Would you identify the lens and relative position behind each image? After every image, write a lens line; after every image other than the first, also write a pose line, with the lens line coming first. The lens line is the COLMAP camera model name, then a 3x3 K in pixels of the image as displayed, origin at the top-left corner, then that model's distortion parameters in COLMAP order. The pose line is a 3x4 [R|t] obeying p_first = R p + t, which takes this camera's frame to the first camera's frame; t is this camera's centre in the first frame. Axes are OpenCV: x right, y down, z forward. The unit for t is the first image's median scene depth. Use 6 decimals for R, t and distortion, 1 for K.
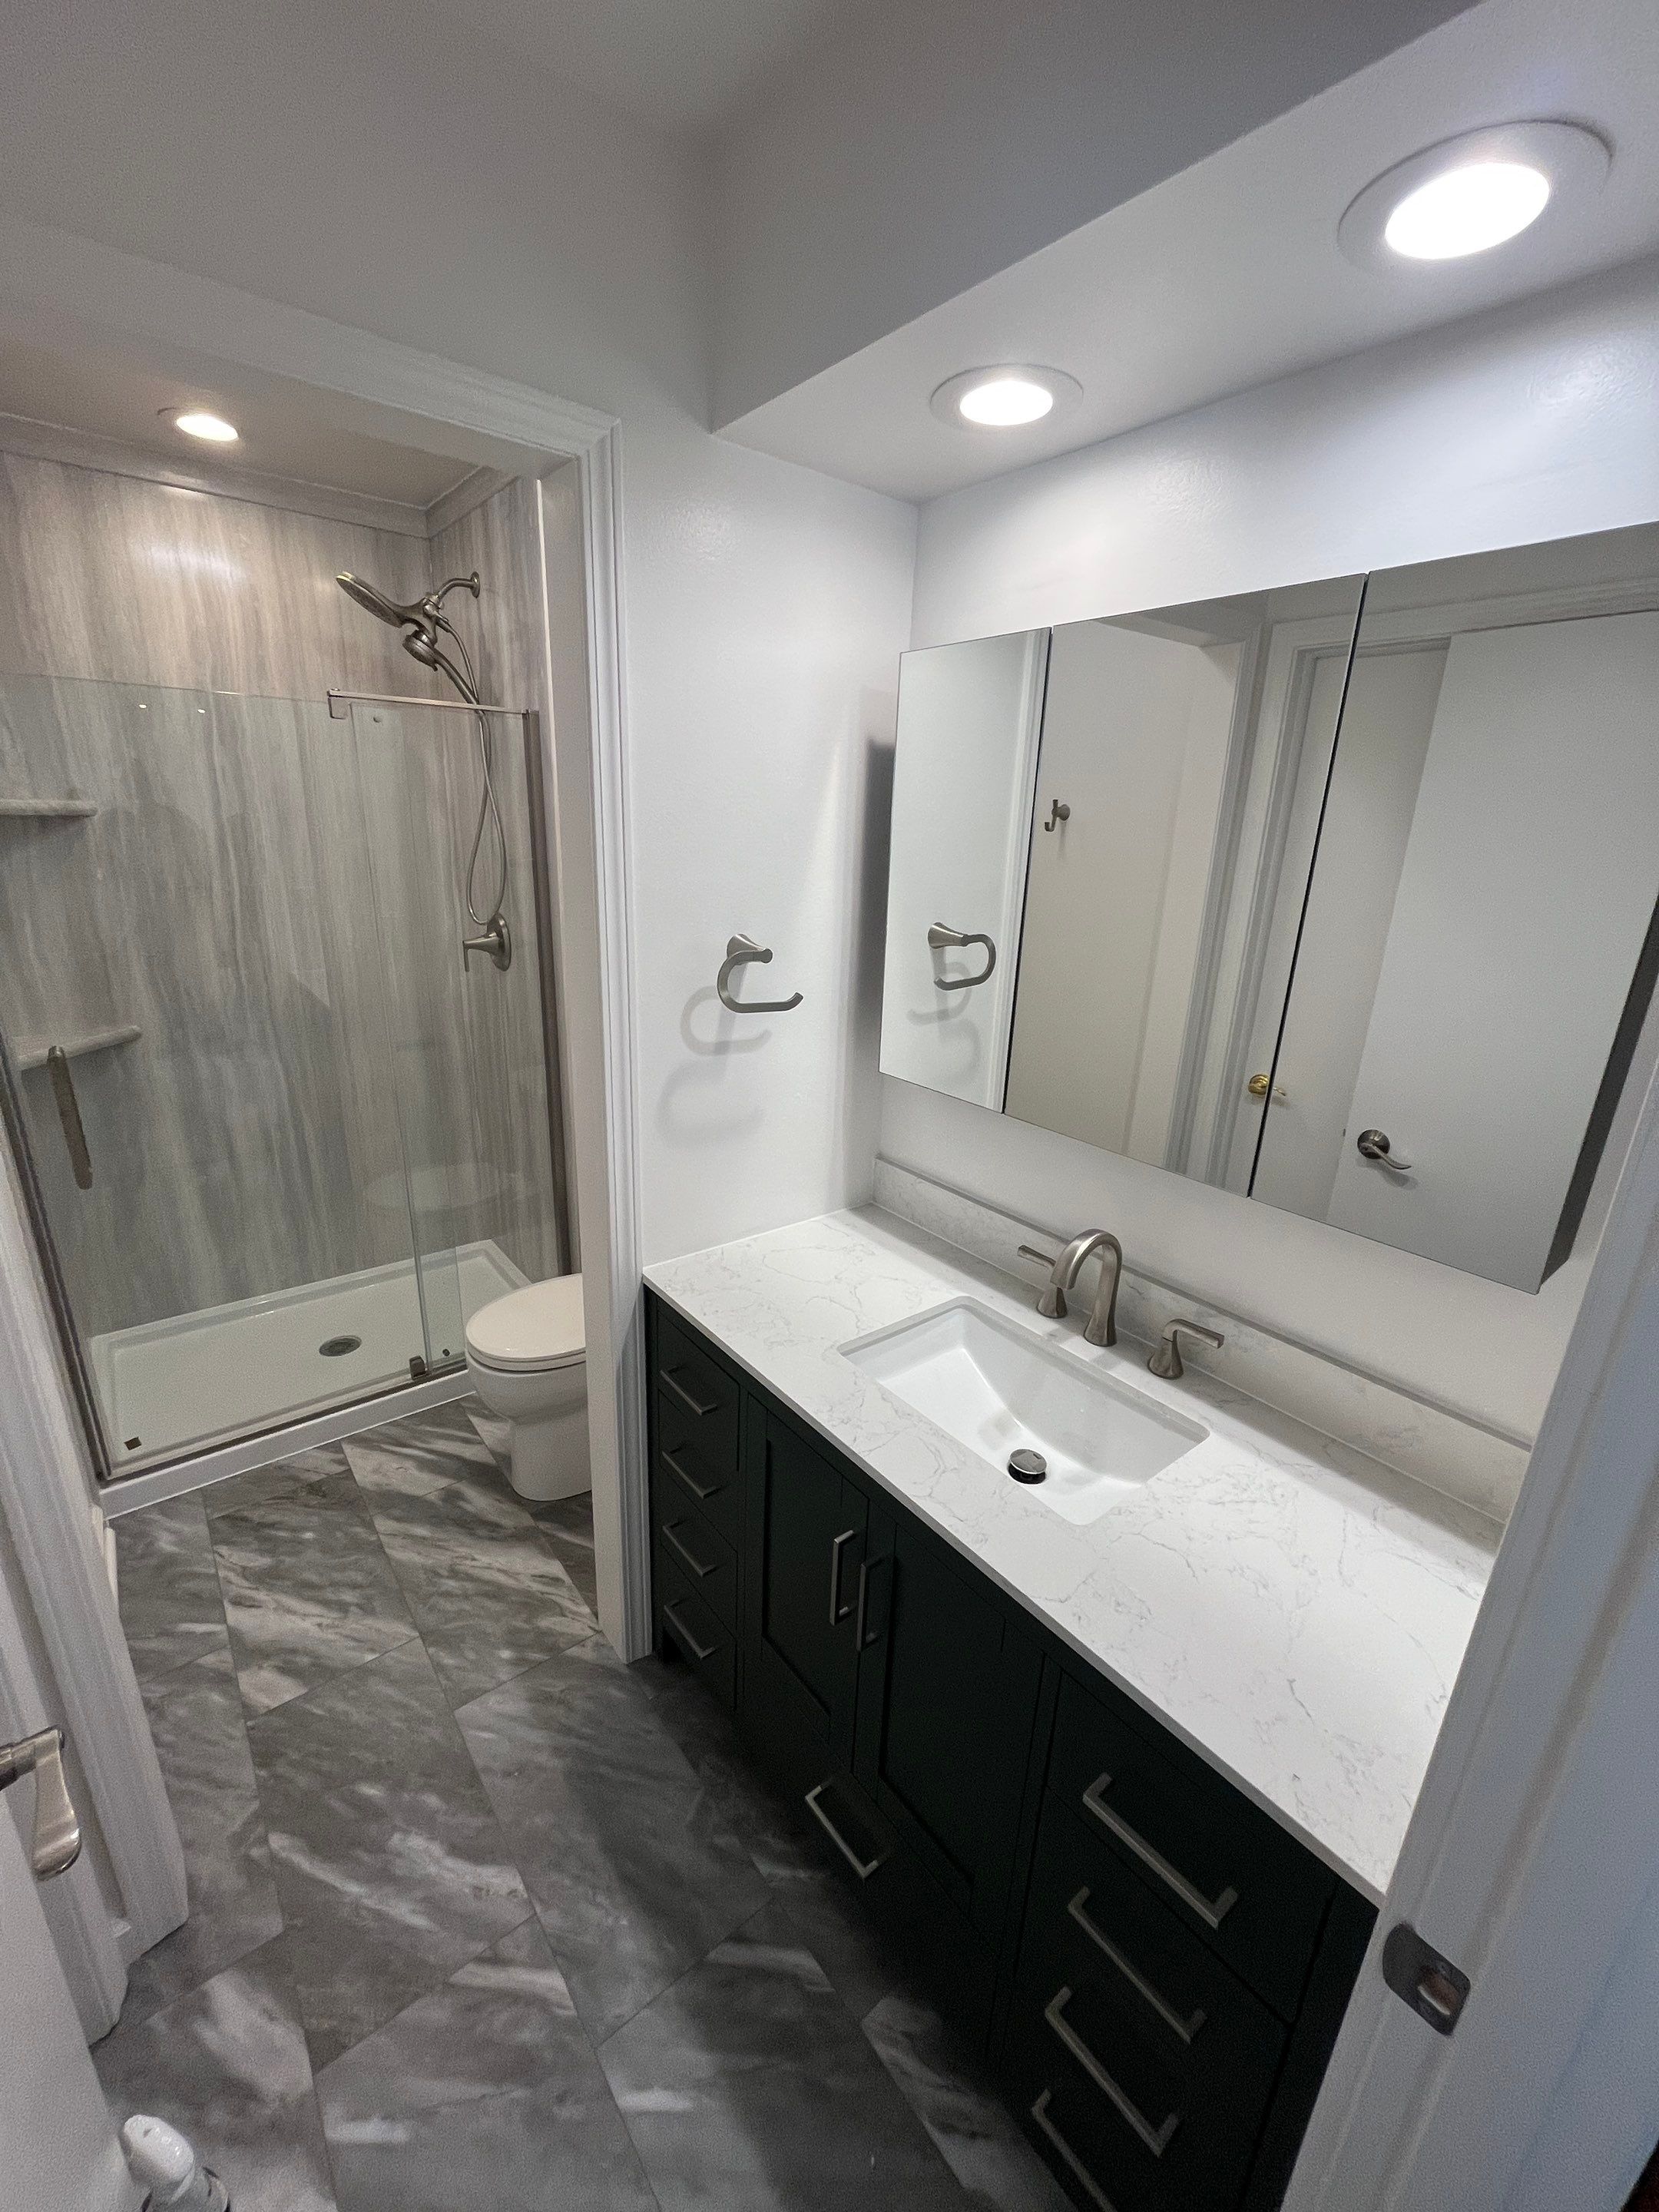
lens RADIAL K [[896.1, 0, 821.7], [0, 896.1, 1100.1], [0, 0, 1]] dist [-0.000372, 0.000223]
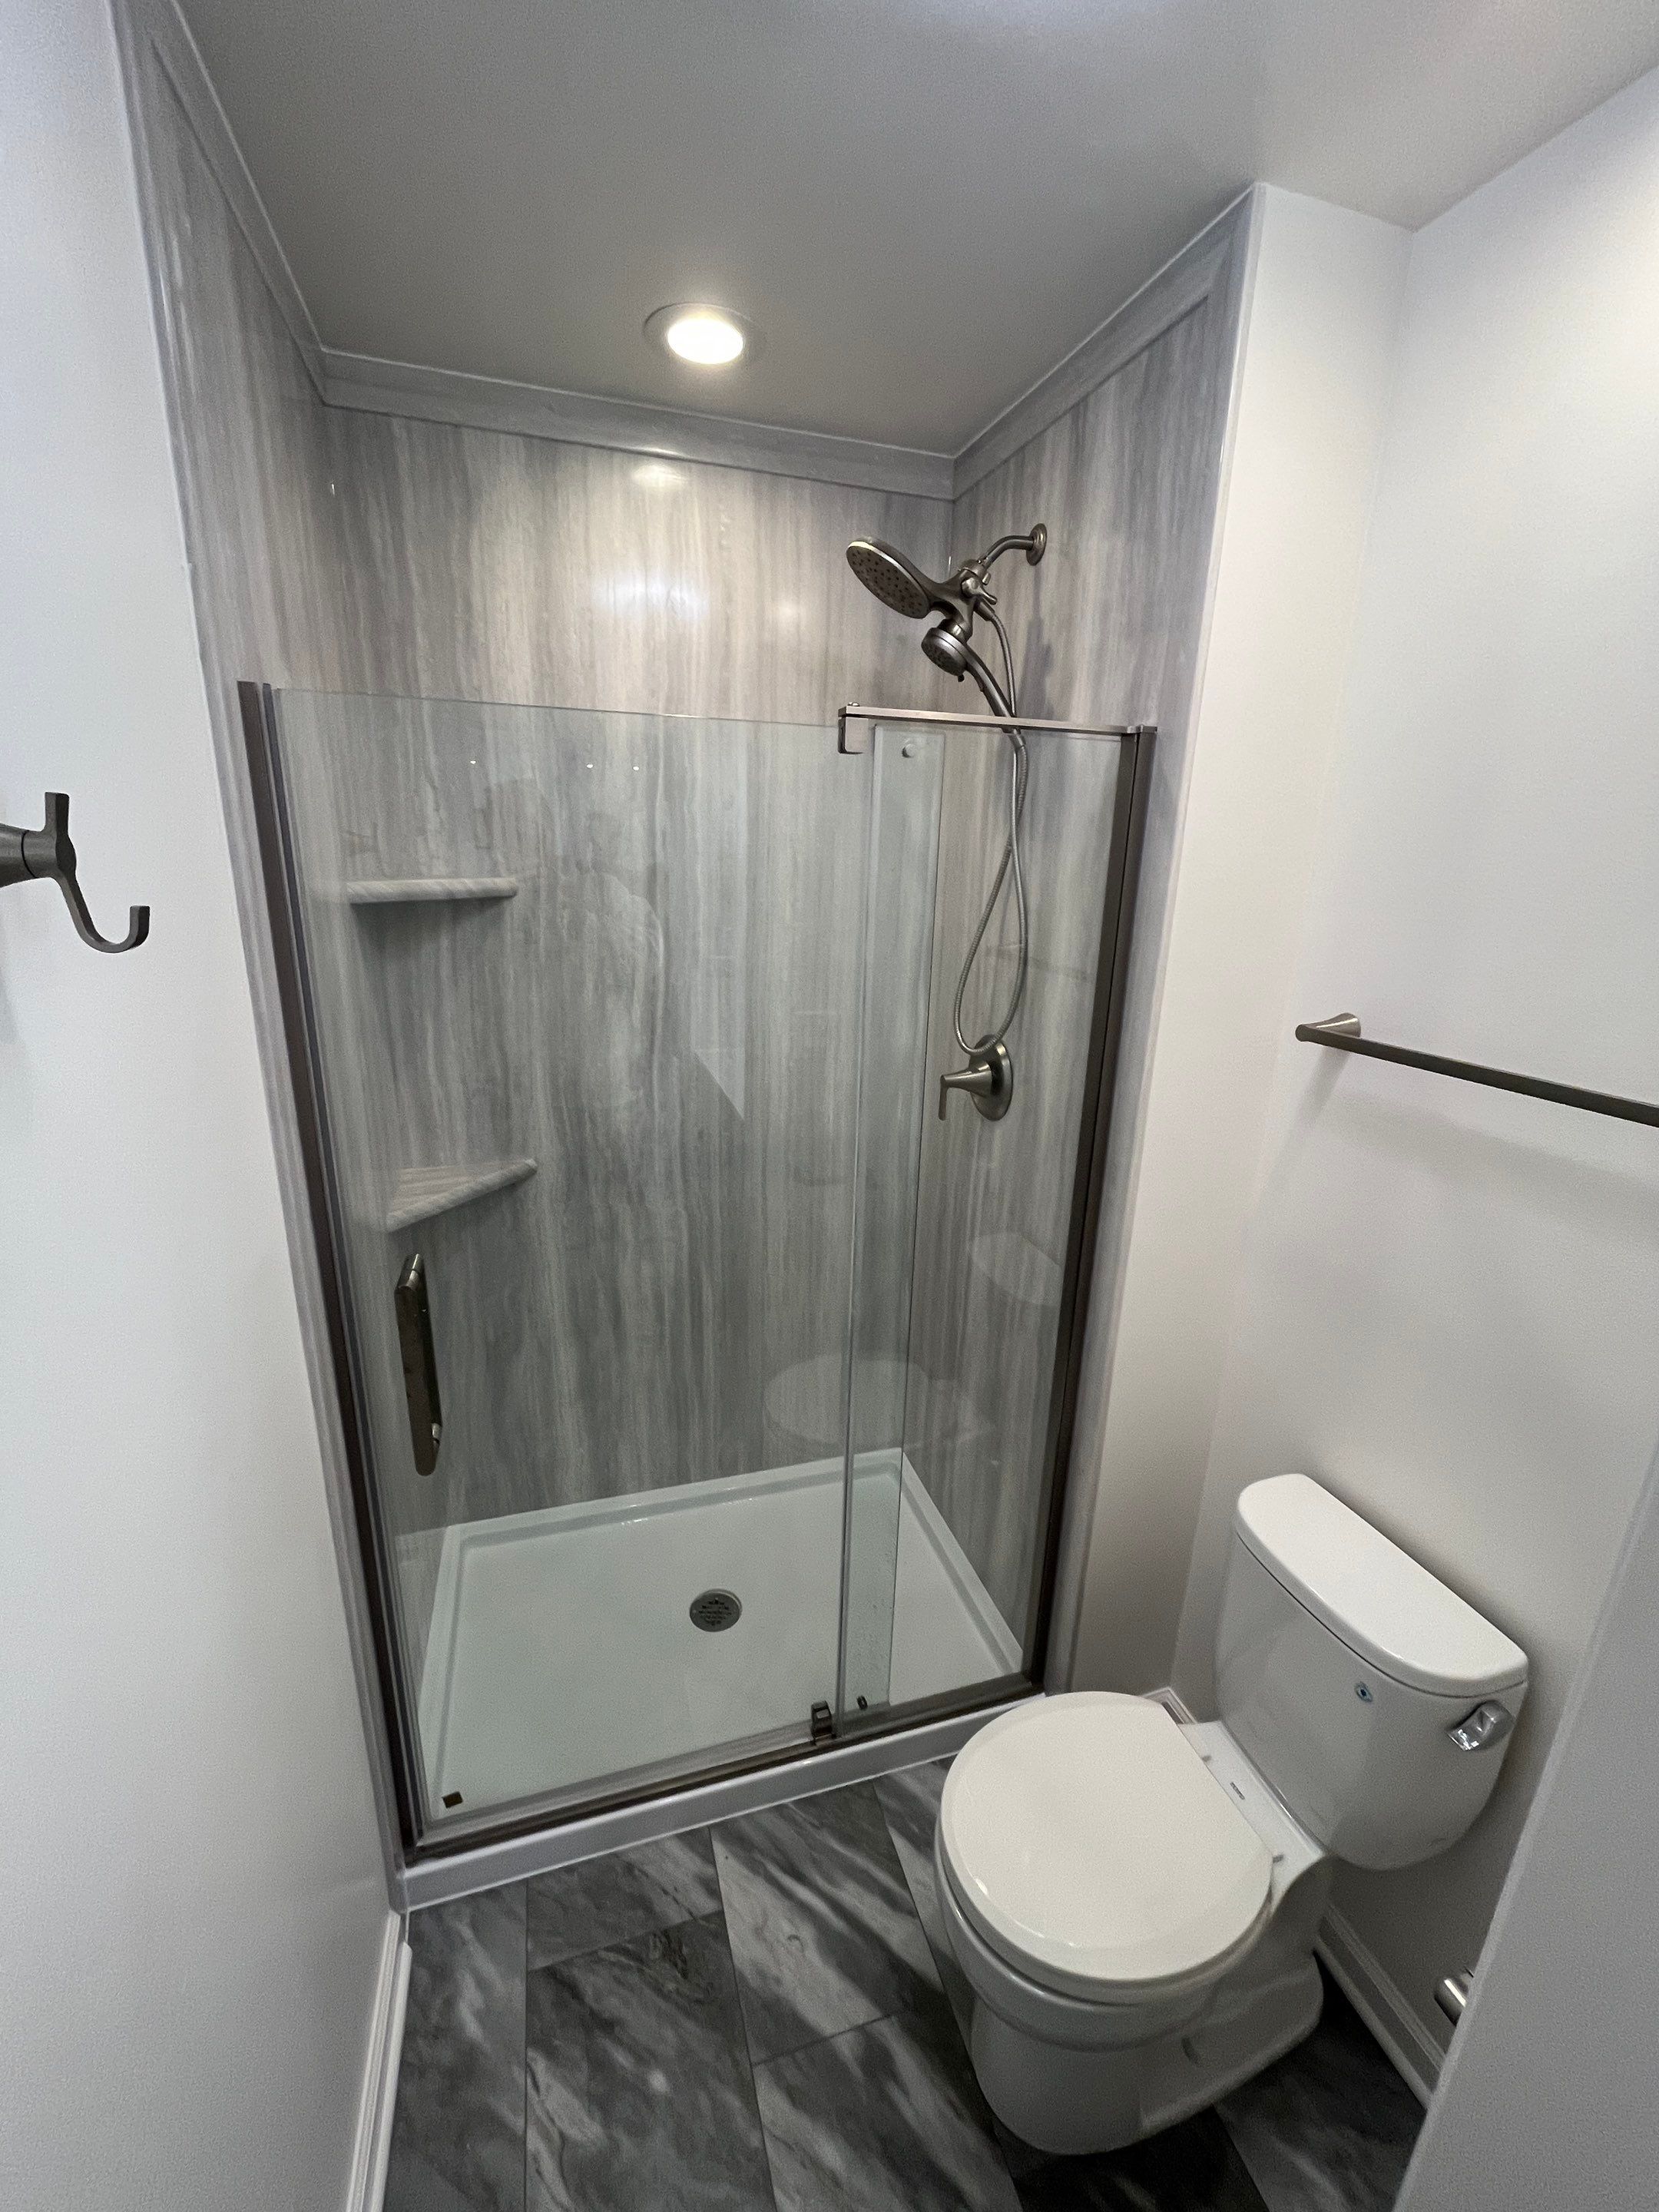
lens RADIAL K [[896.1, 0, 821.7], [0, 896.1, 1100.1], [0, 0, 1]] dist [-0.000372, 0.000223]
pose [[0.930891, 0.090387, -0.353937, -0.311827], [-0.104101, 0.994368, -0.019859, -0.174529], [0.350149, 0.055332, 0.935058, 0.429265]]
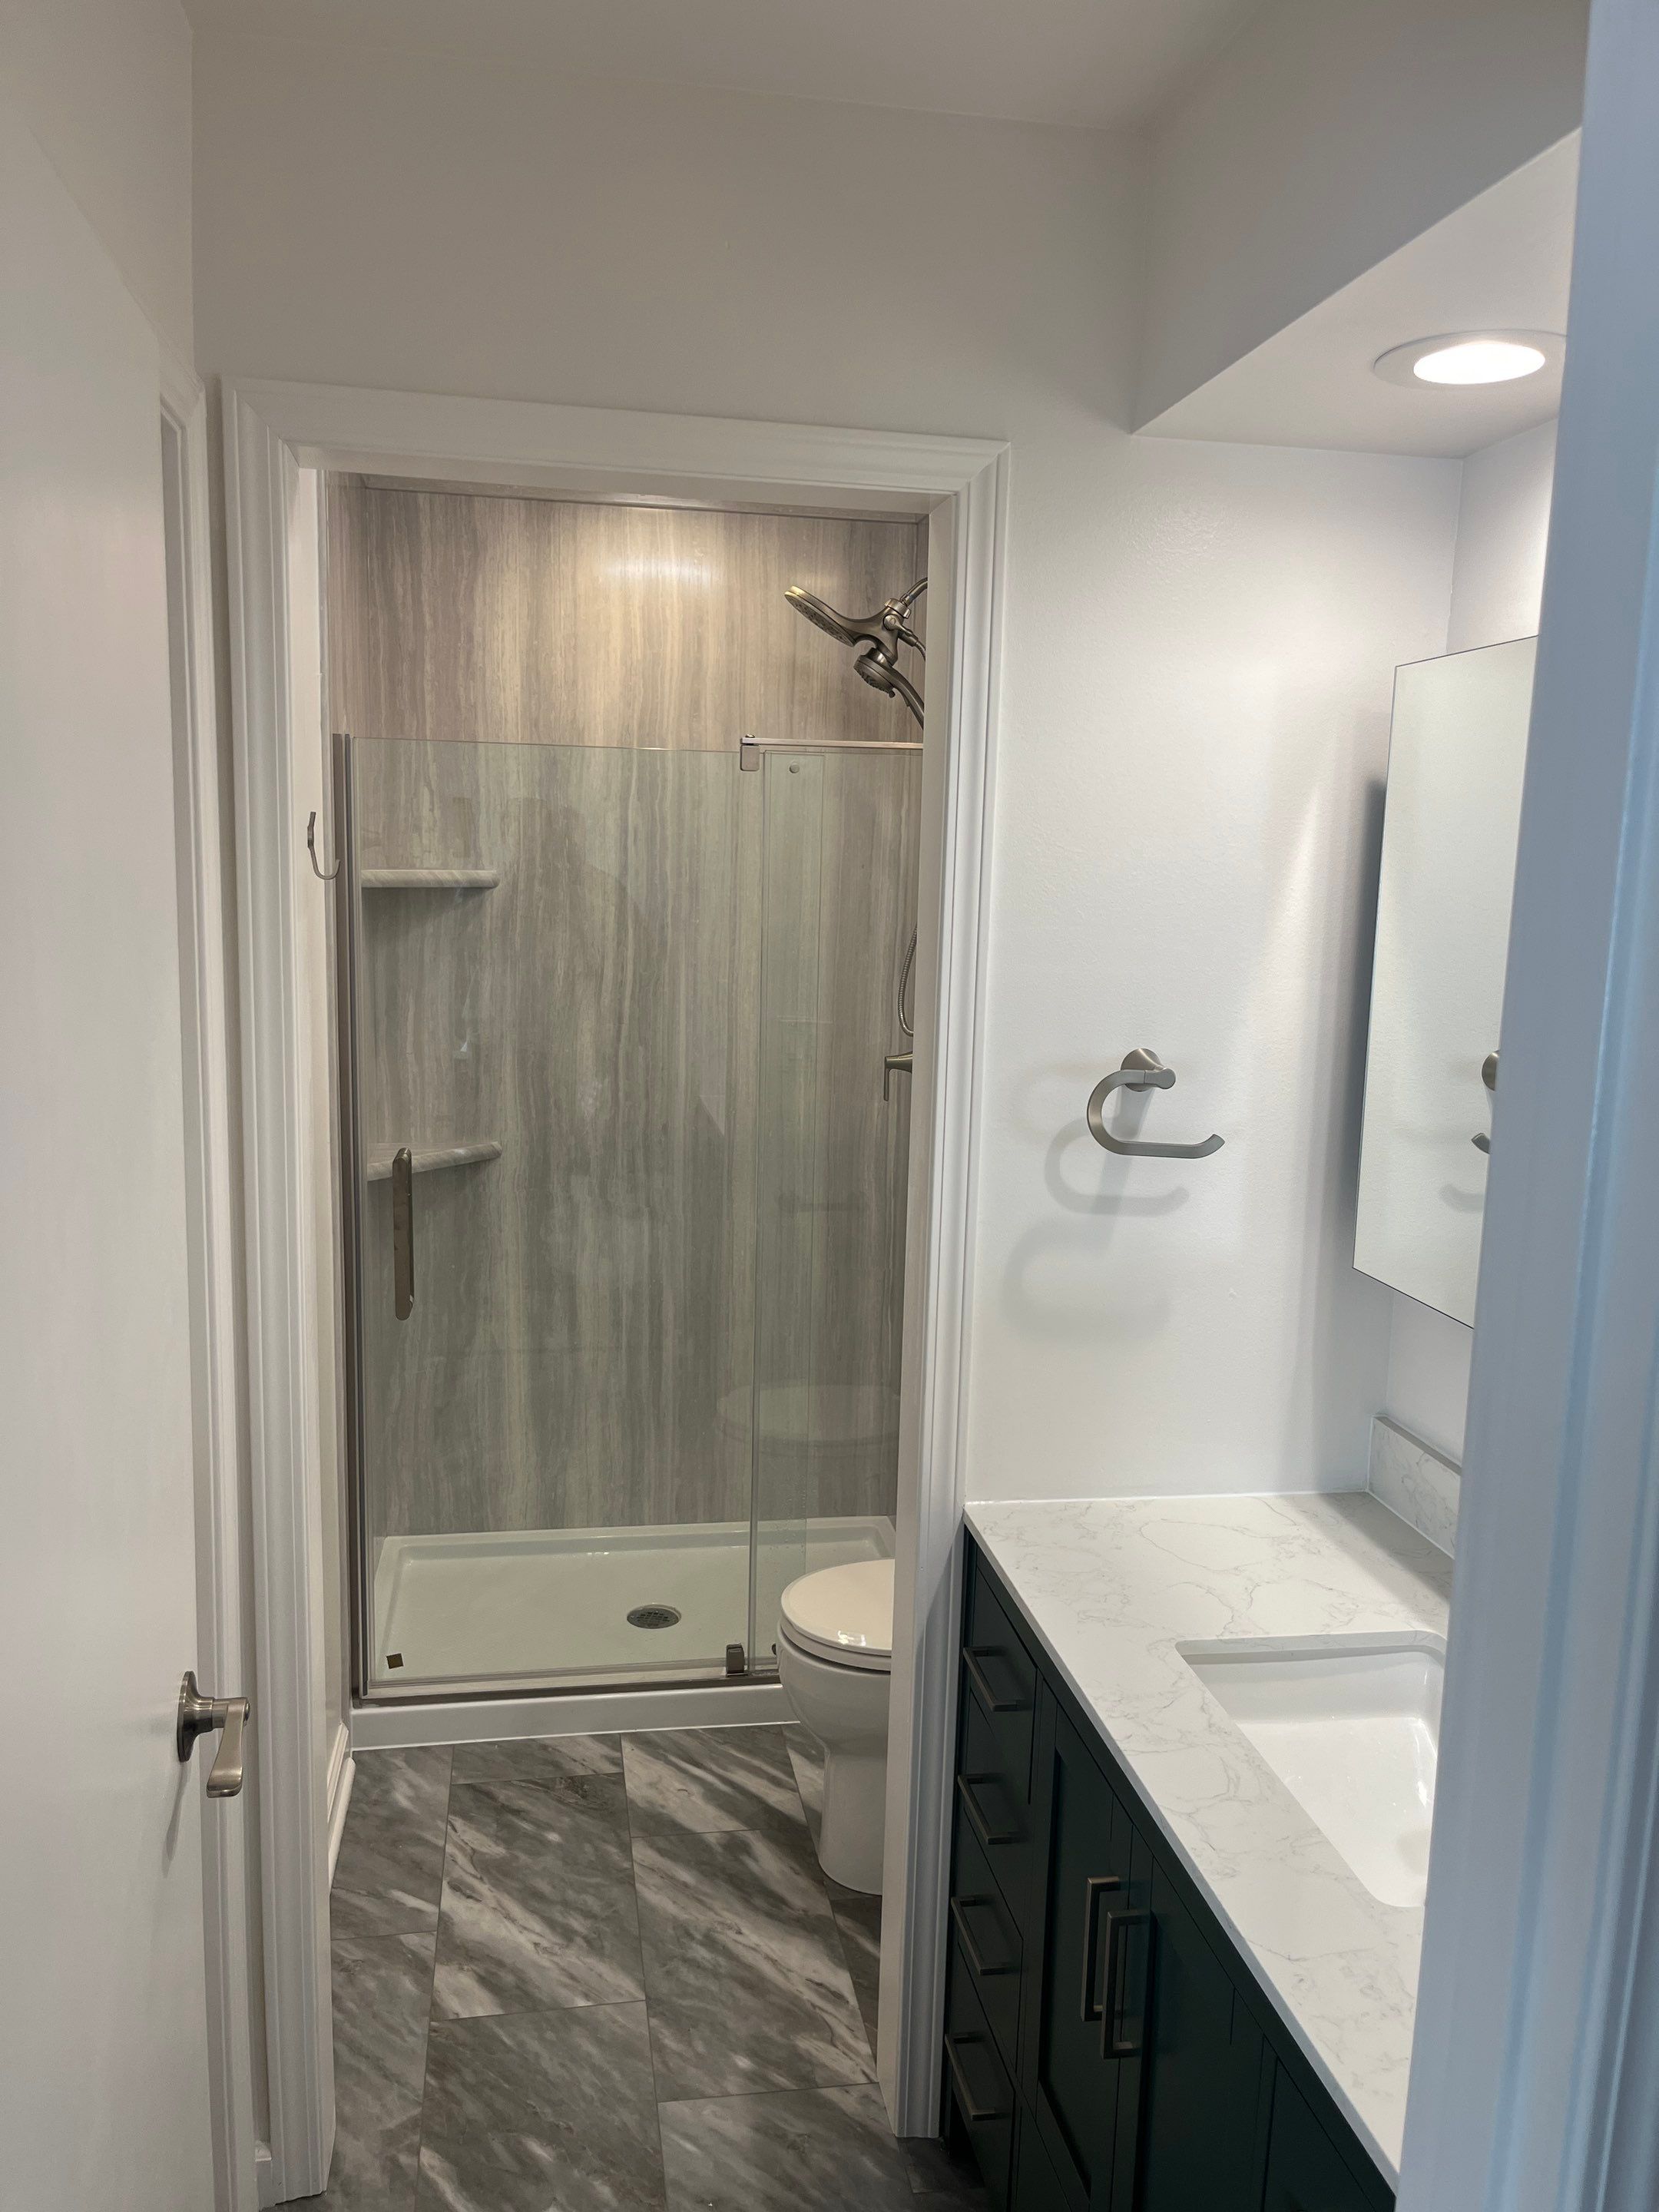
lens RADIAL K [[1692.9, 0, 829.5], [0, 1692.9, 1106.0], [0, 0, 1]] dist [0.062889, -0.078714]
pose [[0.877663, 0.058770, -0.475662, 0.249422], [-0.138231, 0.981319, -0.133809, 0.056227], [0.458912, 0.183191, 0.869391, -0.214068]]
